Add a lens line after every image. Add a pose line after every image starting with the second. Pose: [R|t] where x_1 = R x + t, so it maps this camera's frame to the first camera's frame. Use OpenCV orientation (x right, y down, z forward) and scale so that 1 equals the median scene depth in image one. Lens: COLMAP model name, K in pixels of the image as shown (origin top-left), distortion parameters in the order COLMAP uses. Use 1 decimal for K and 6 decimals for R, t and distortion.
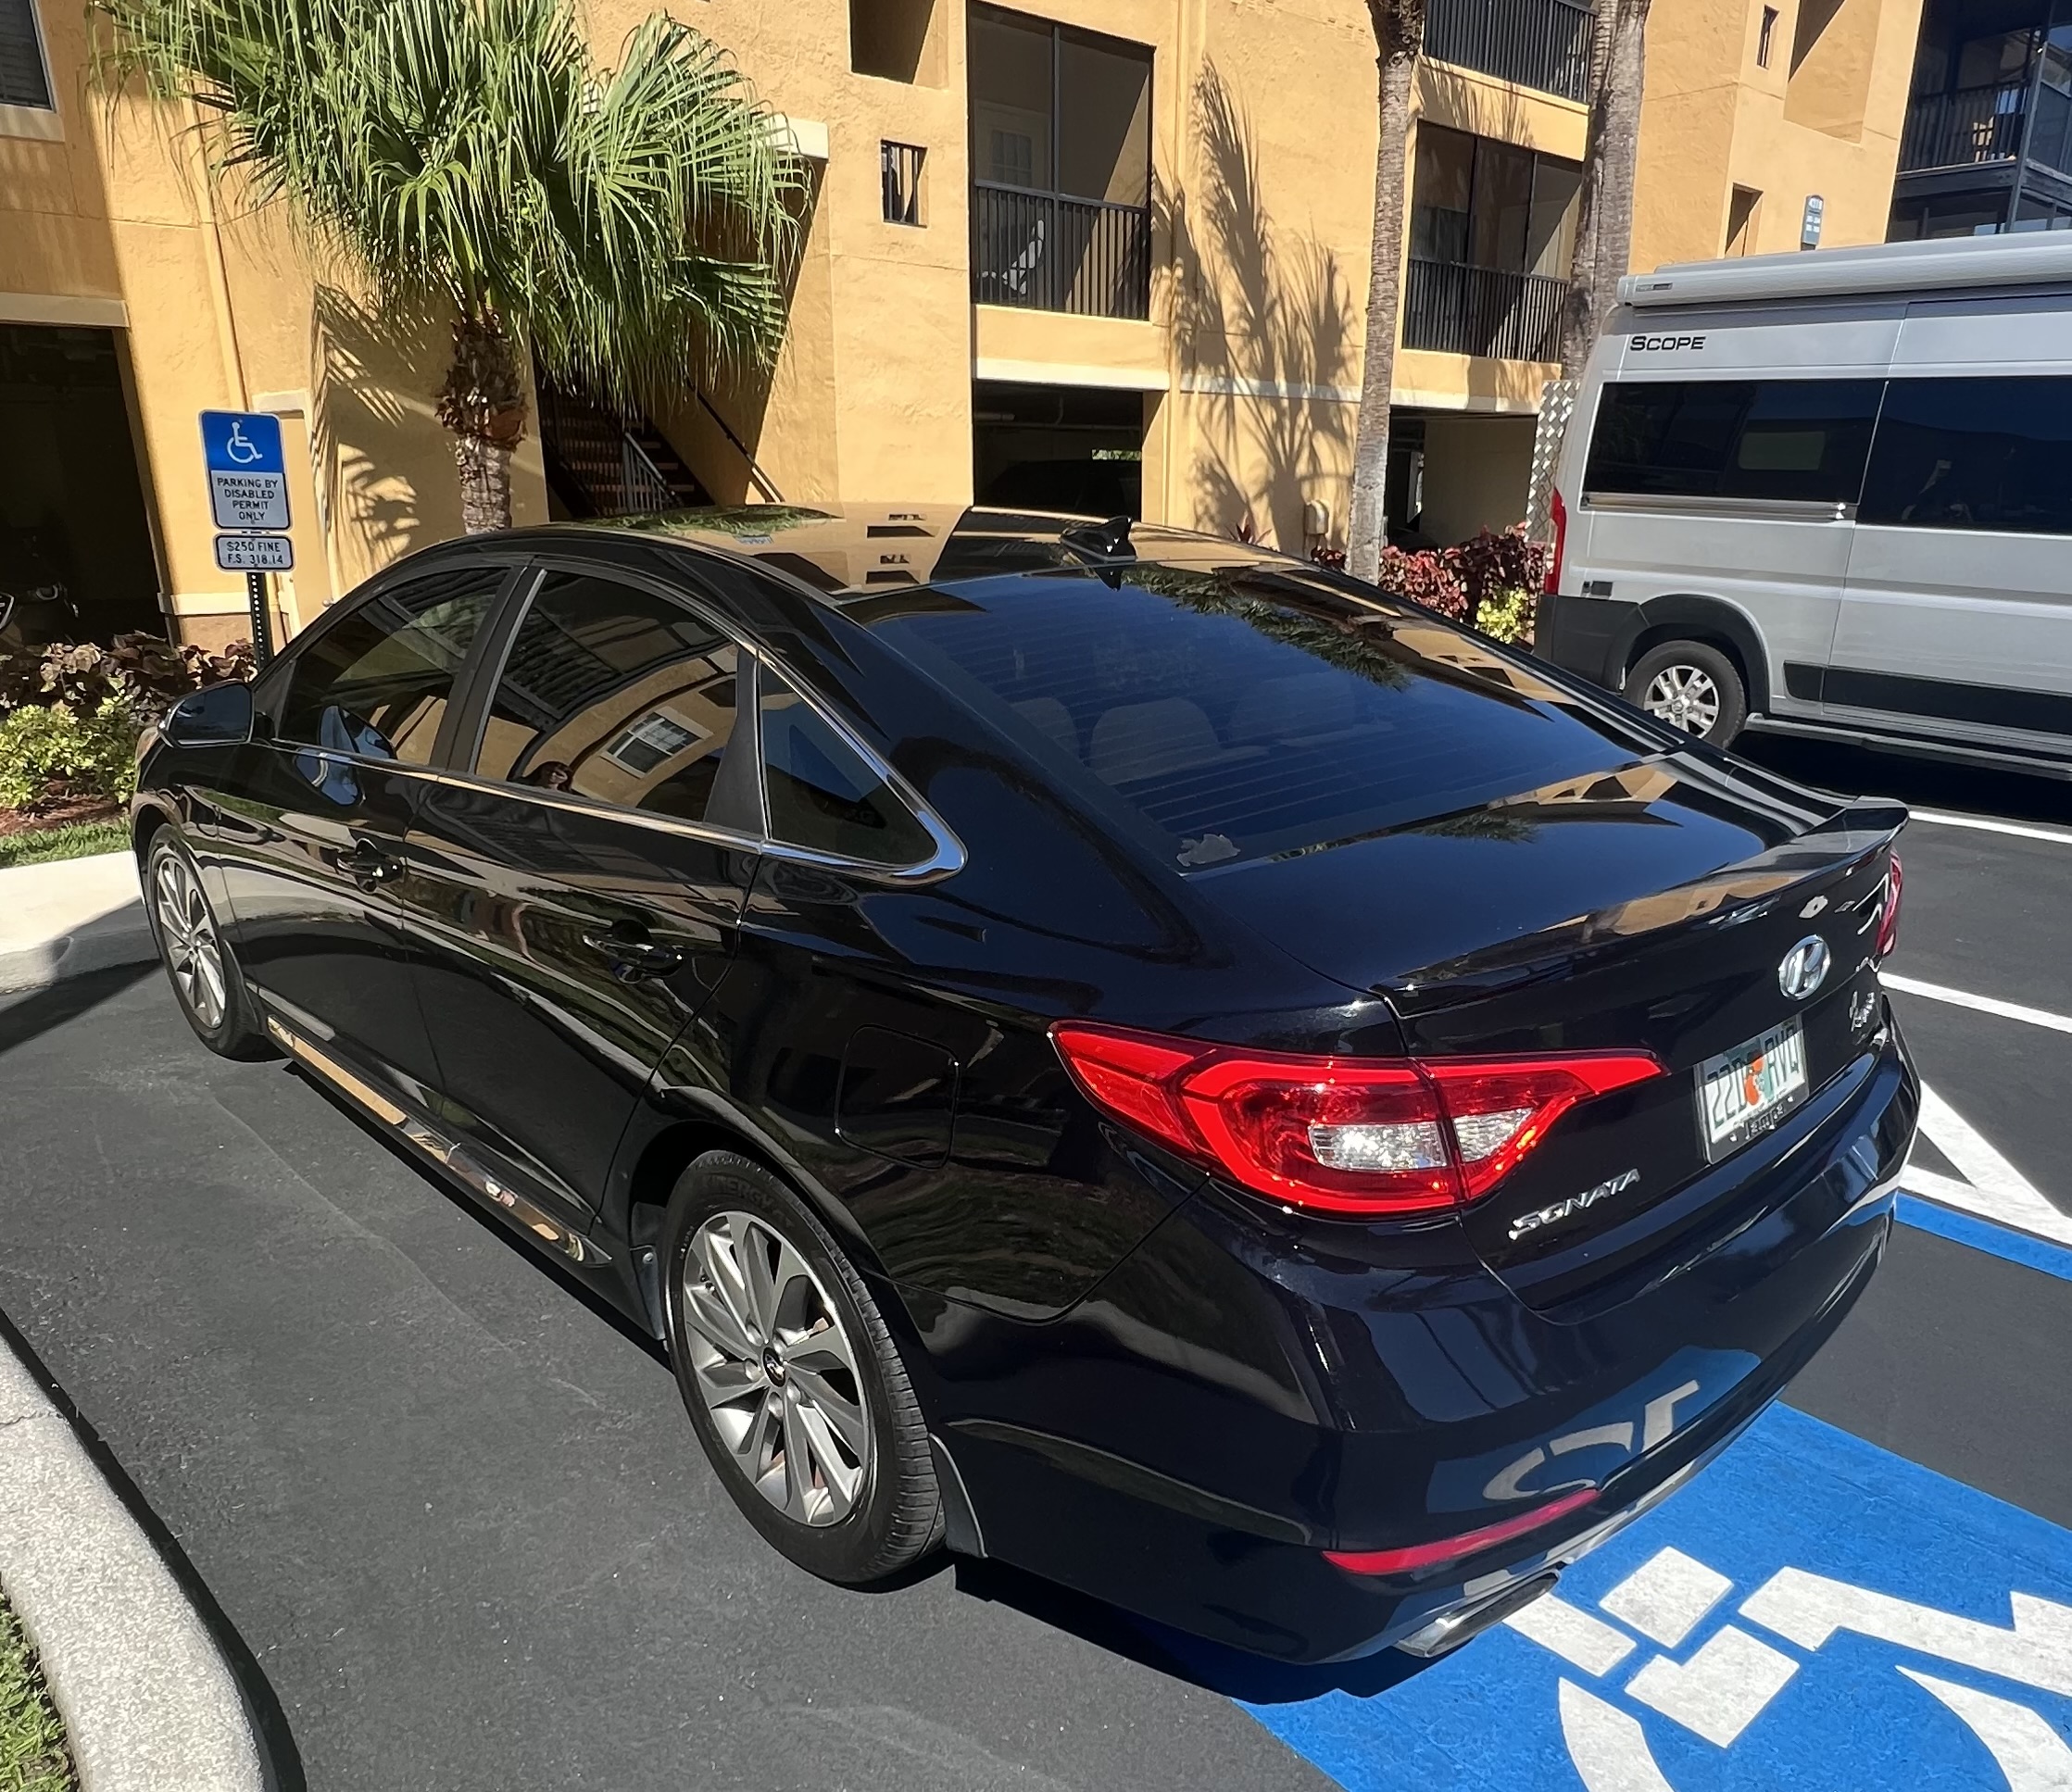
lens RADIAL K [[1344.9, 0, 1041.9], [0, 1344.9, 895.8], [0, 0, 1]] dist [-0.012257, -0.003701]
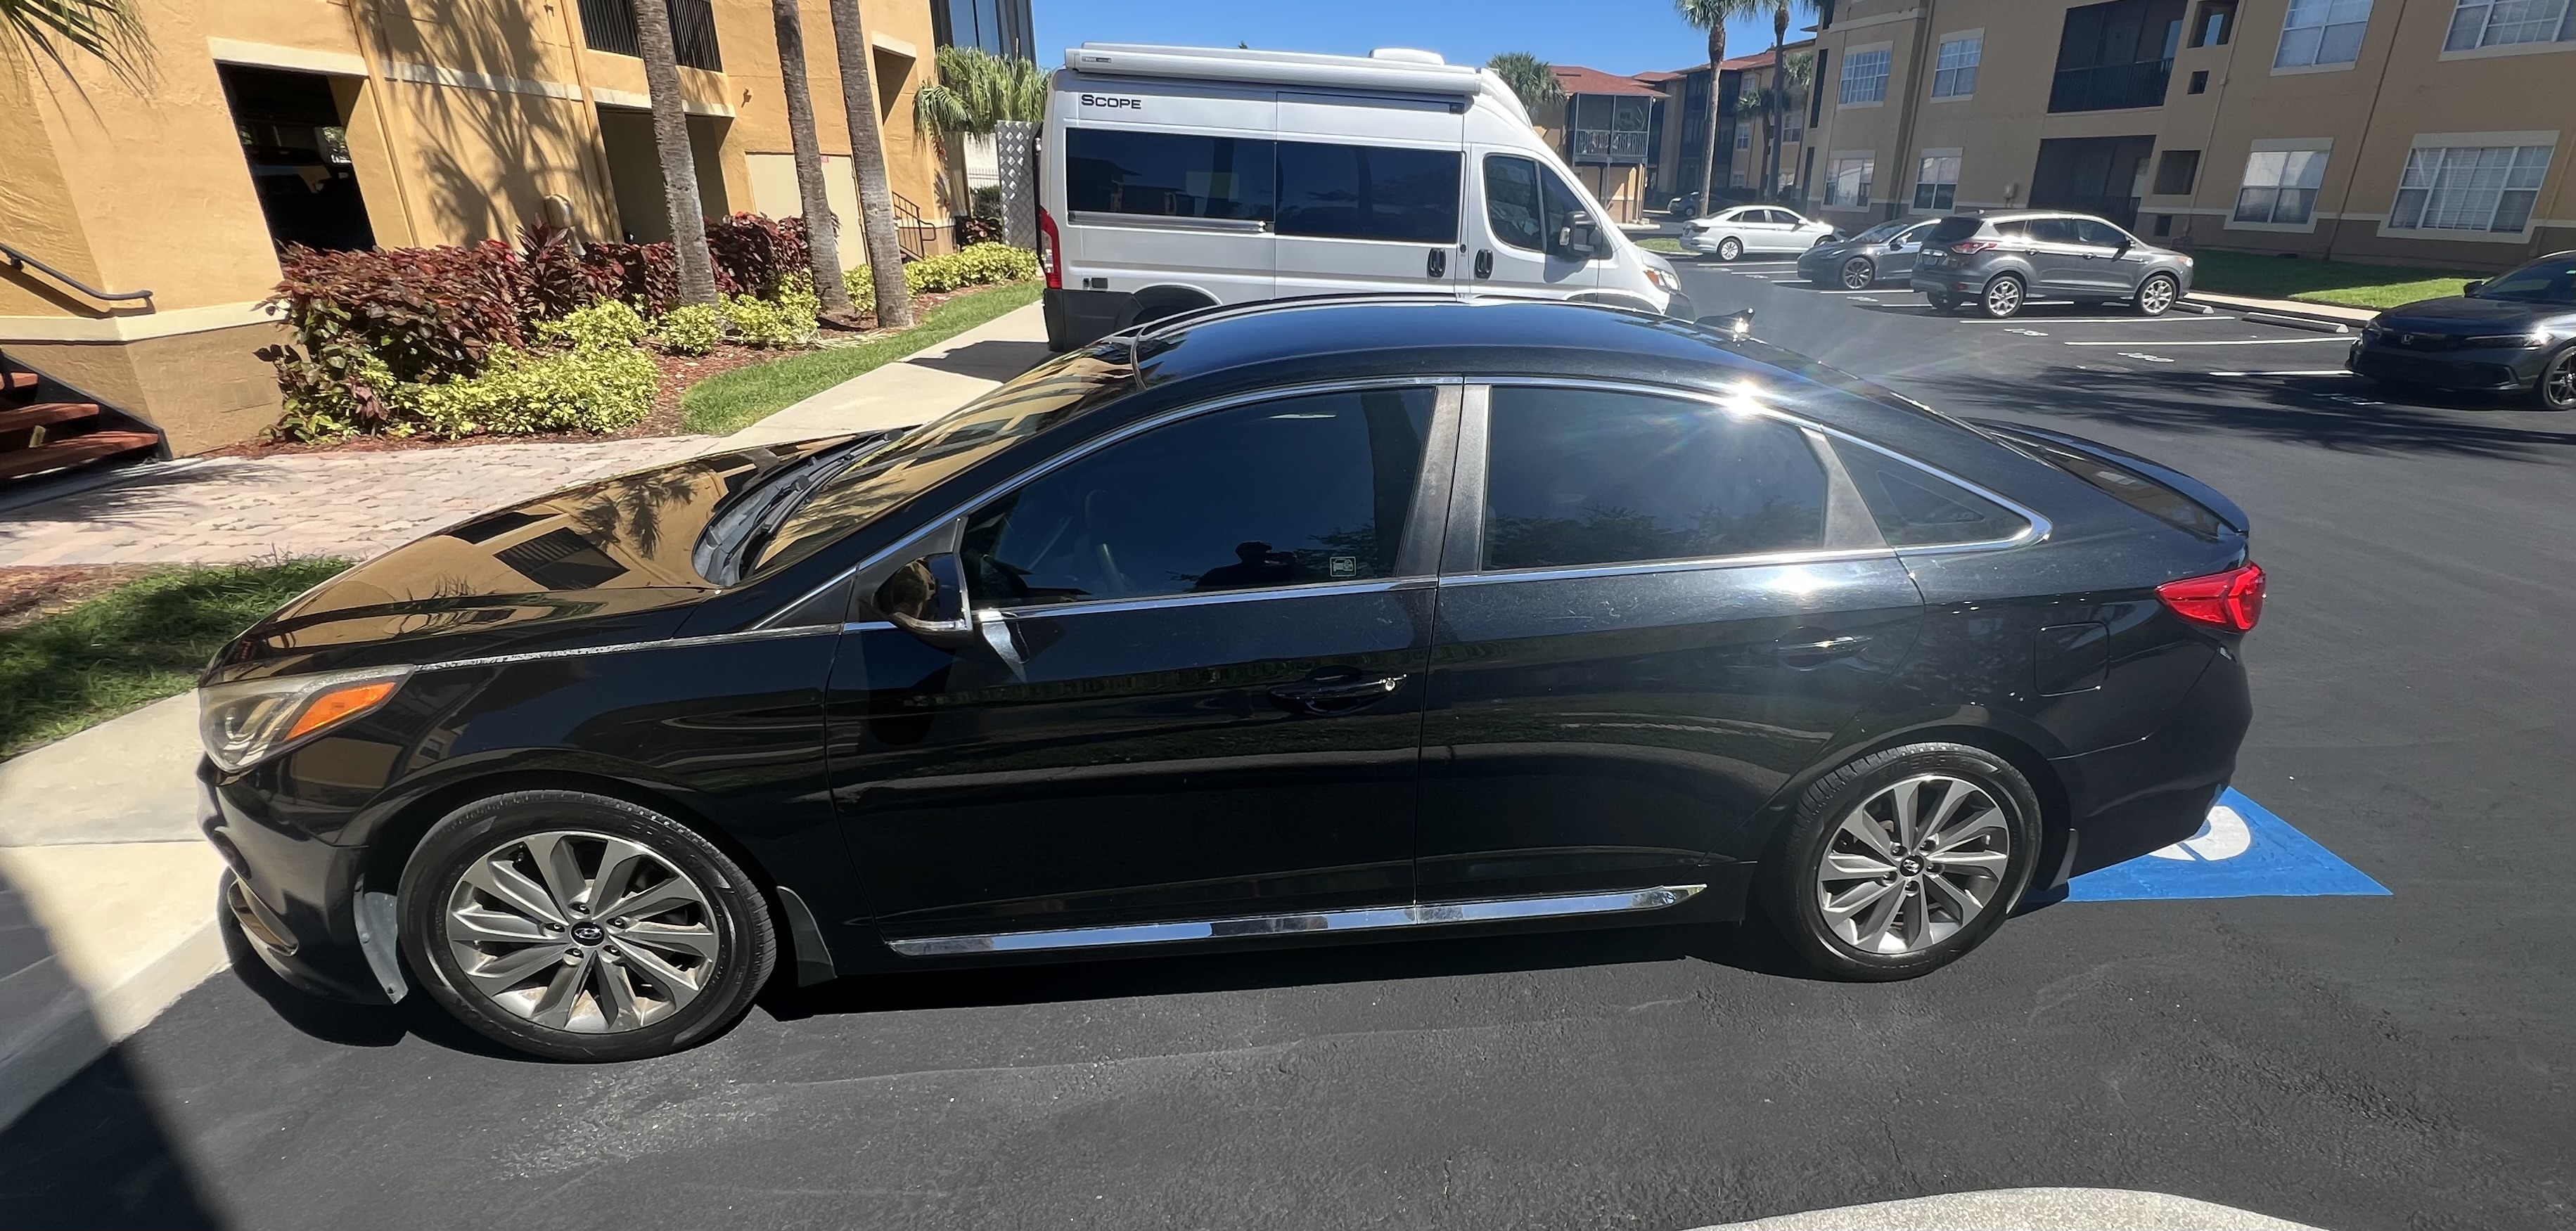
lens RADIAL K [[1099.3, 0, 1235.9], [0, 1099.3, 562.6], [0, 0, 1]] dist [0.001248, -0.000689]
pose [[0.665080, -0.236694, 0.708269, -0.120982], [0.202632, 0.970057, 0.133903, -0.026317], [-0.718755, 0.054462, 0.693127, 0.049855]]
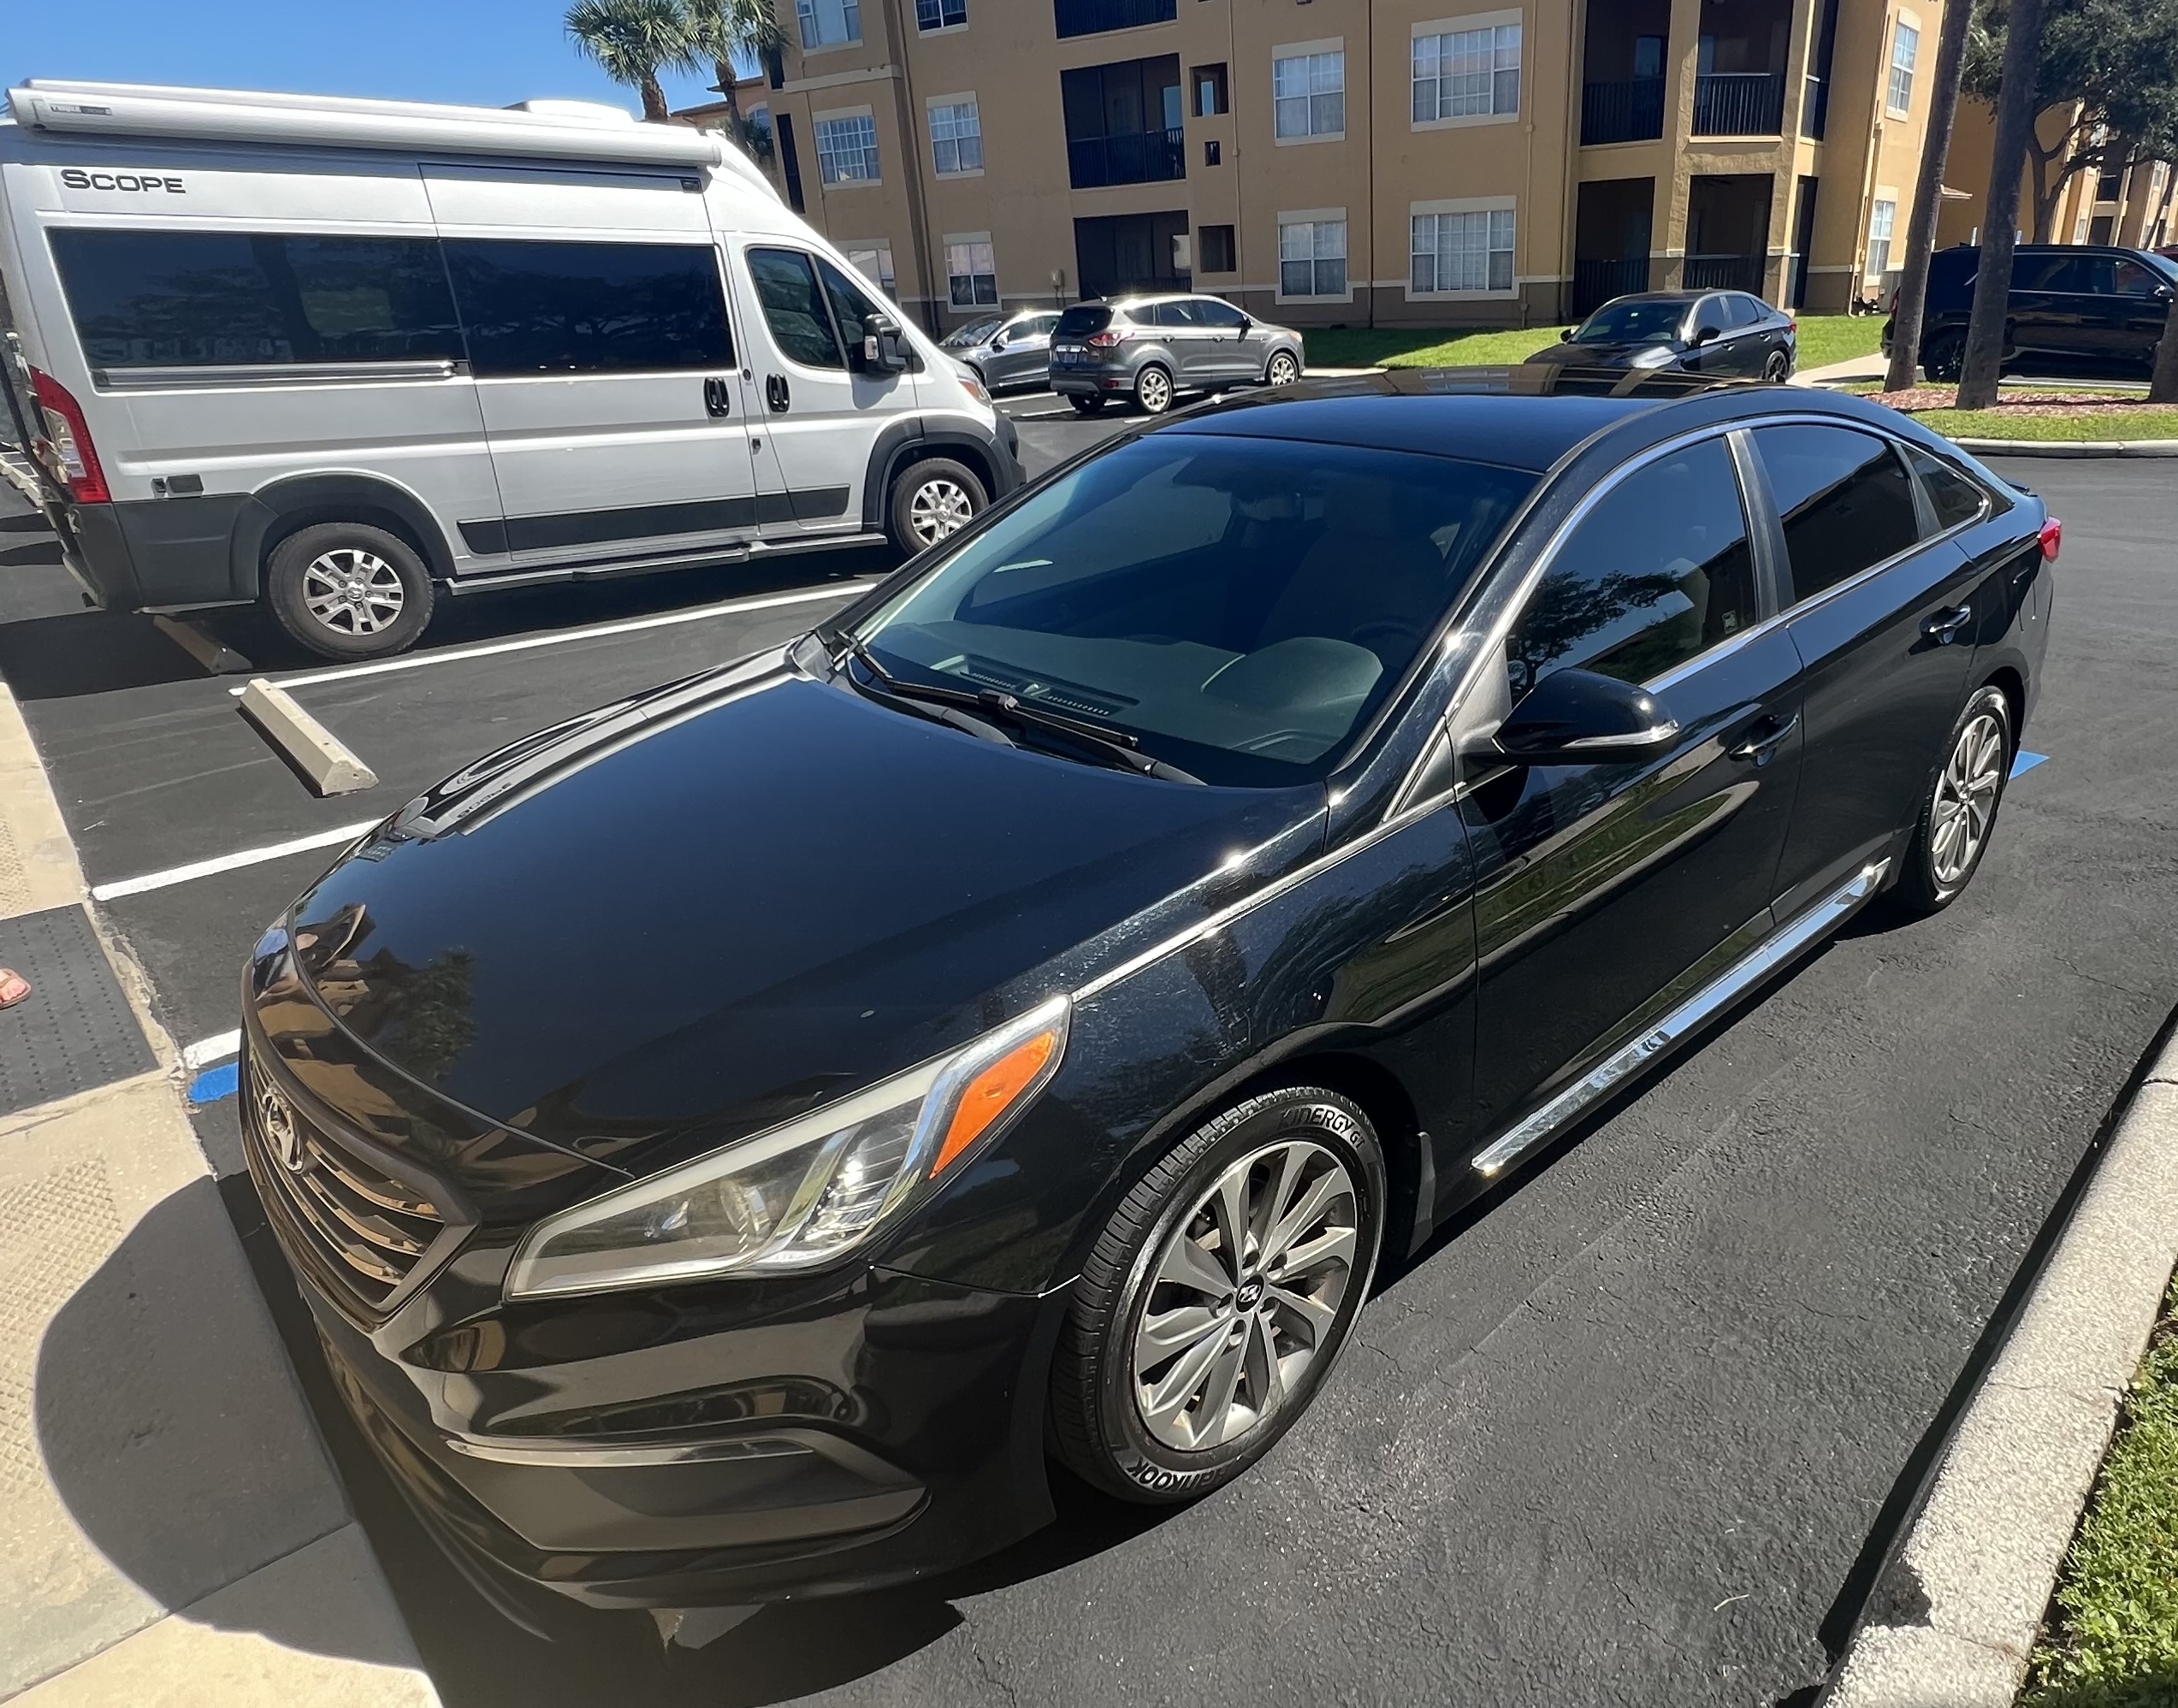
lens RADIAL K [[1488.3, 0, 1089.2], [0, 1488.3, 865.3], [0, 0, 1]] dist [0.001006, 0.001247]
pose [[0.067497, -0.368091, 0.927337, -0.169193], [0.325870, 0.886616, 0.328209, -0.048858], [-0.943002, 0.280038, 0.179793, 0.130007]]
